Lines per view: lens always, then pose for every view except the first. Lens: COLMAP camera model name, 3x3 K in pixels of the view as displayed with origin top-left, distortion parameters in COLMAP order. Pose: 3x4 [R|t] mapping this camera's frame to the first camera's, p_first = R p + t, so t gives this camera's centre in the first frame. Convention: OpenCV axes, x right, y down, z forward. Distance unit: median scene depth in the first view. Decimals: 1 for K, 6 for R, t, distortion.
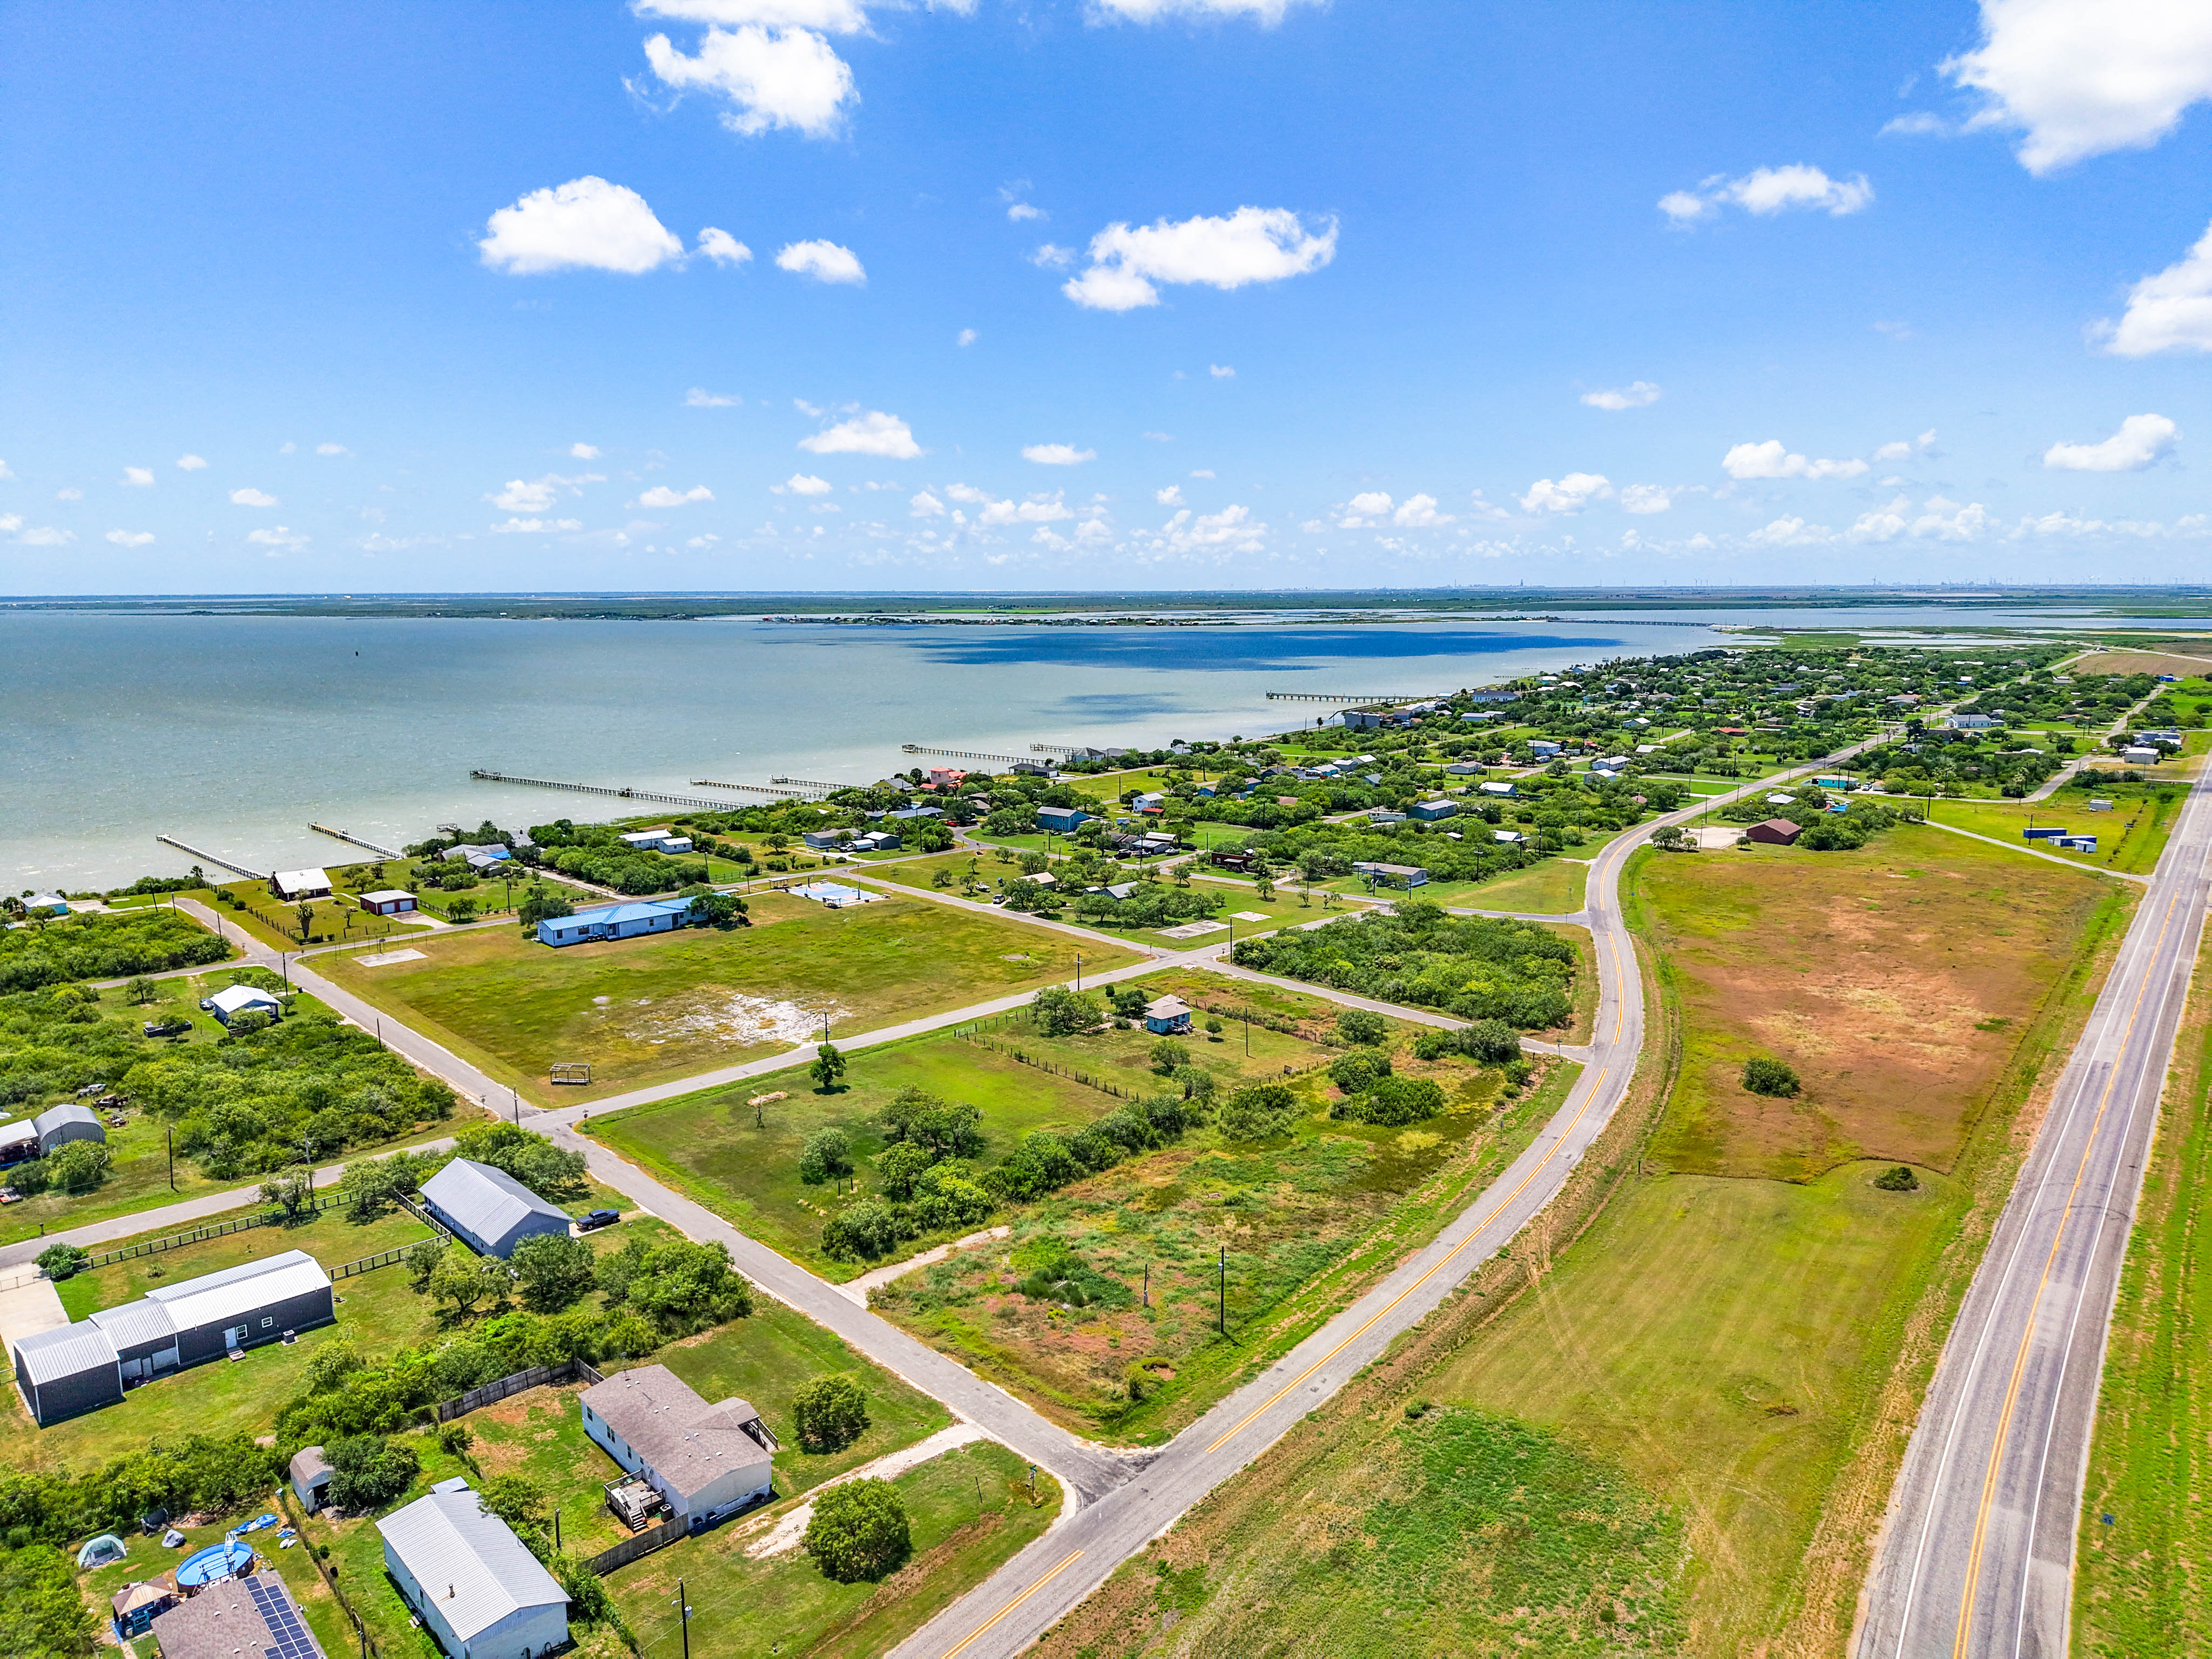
lens RADIAL K [[1480.2, 0, 1111.7], [0, 1480.2, 830.6], [0, 0, 1]] dist [0.015649, -0.008450]
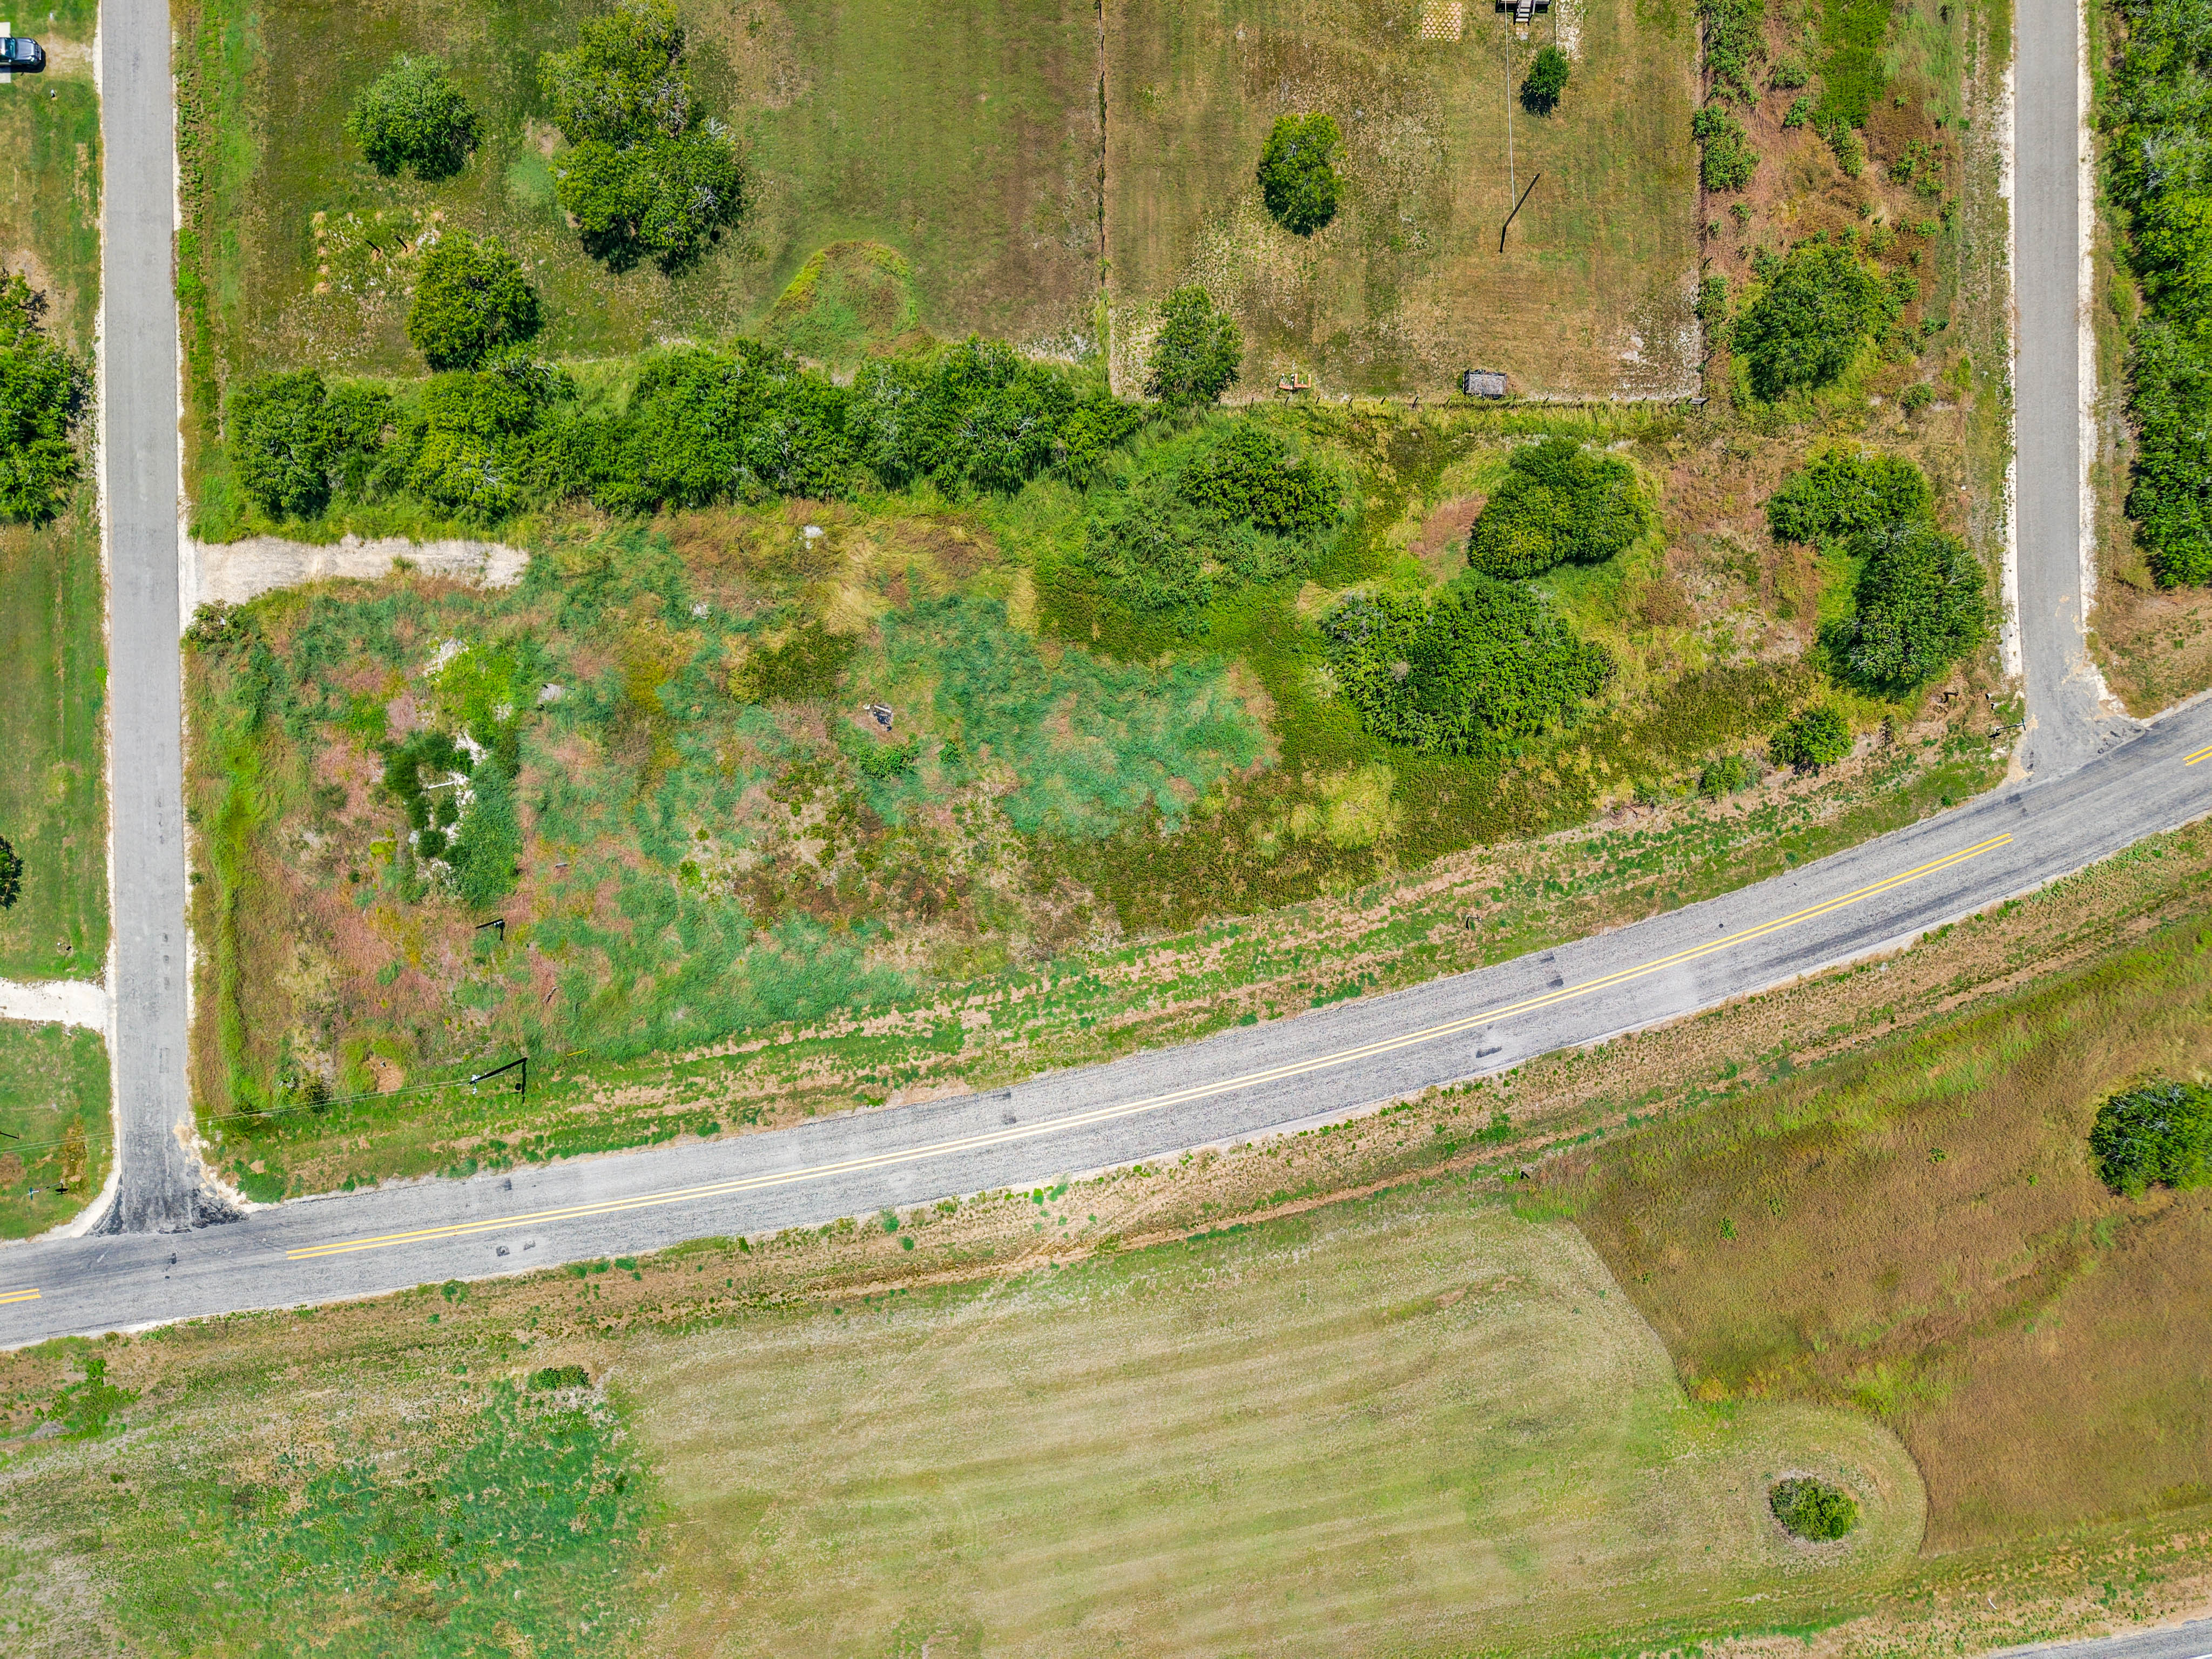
lens RADIAL K [[1480.2, 0, 1111.7], [0, 1480.2, 830.6], [0, 0, 1]] dist [0.015649, -0.008450]
pose [[0.734838, 0.677954, 0.019783, 0.168774], [-0.127924, 0.109895, 0.985677, -0.343773], [0.666070, -0.726843, 0.167482, 1.024381]]
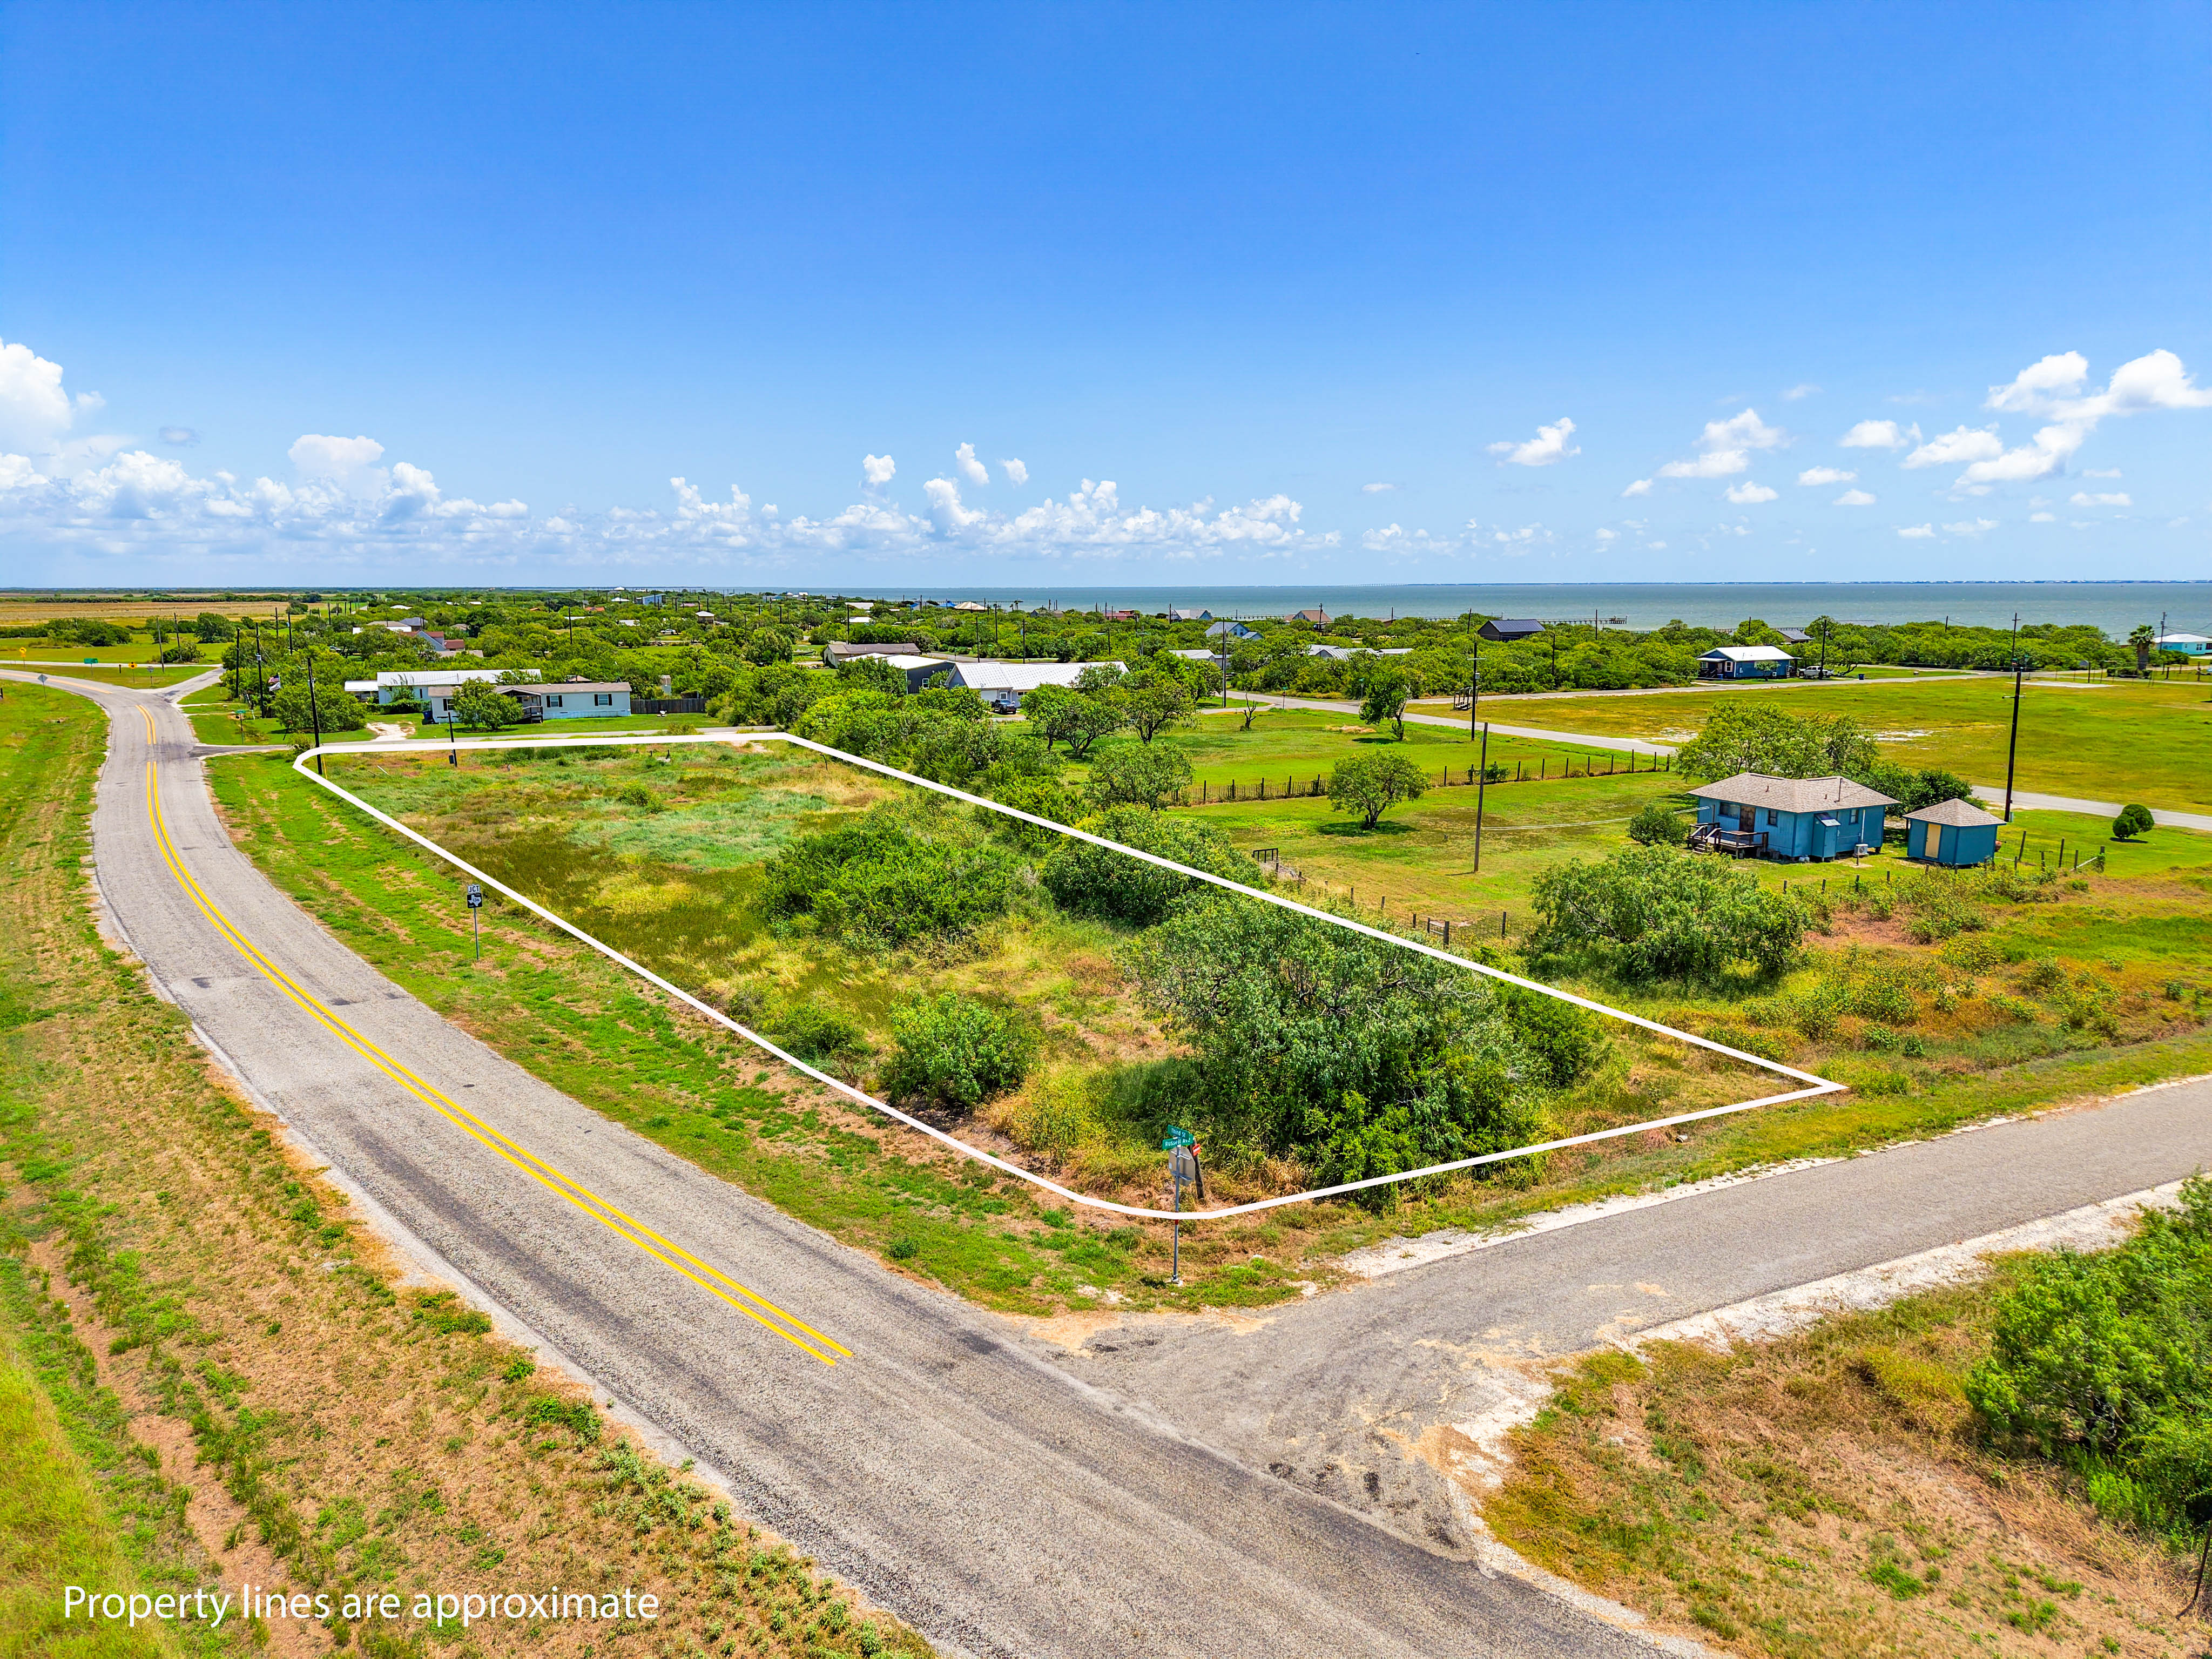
lens RADIAL K [[1480.2, 0, 1111.7], [0, 1480.2, 830.6], [0, 0, 1]] dist [0.015649, -0.008450]
pose [[-0.319354, 0.162052, -0.933677, 0.597927], [-0.153302, 0.963457, 0.219657, 0.120222], [0.935153, 0.213283, -0.282841, 1.440890]]
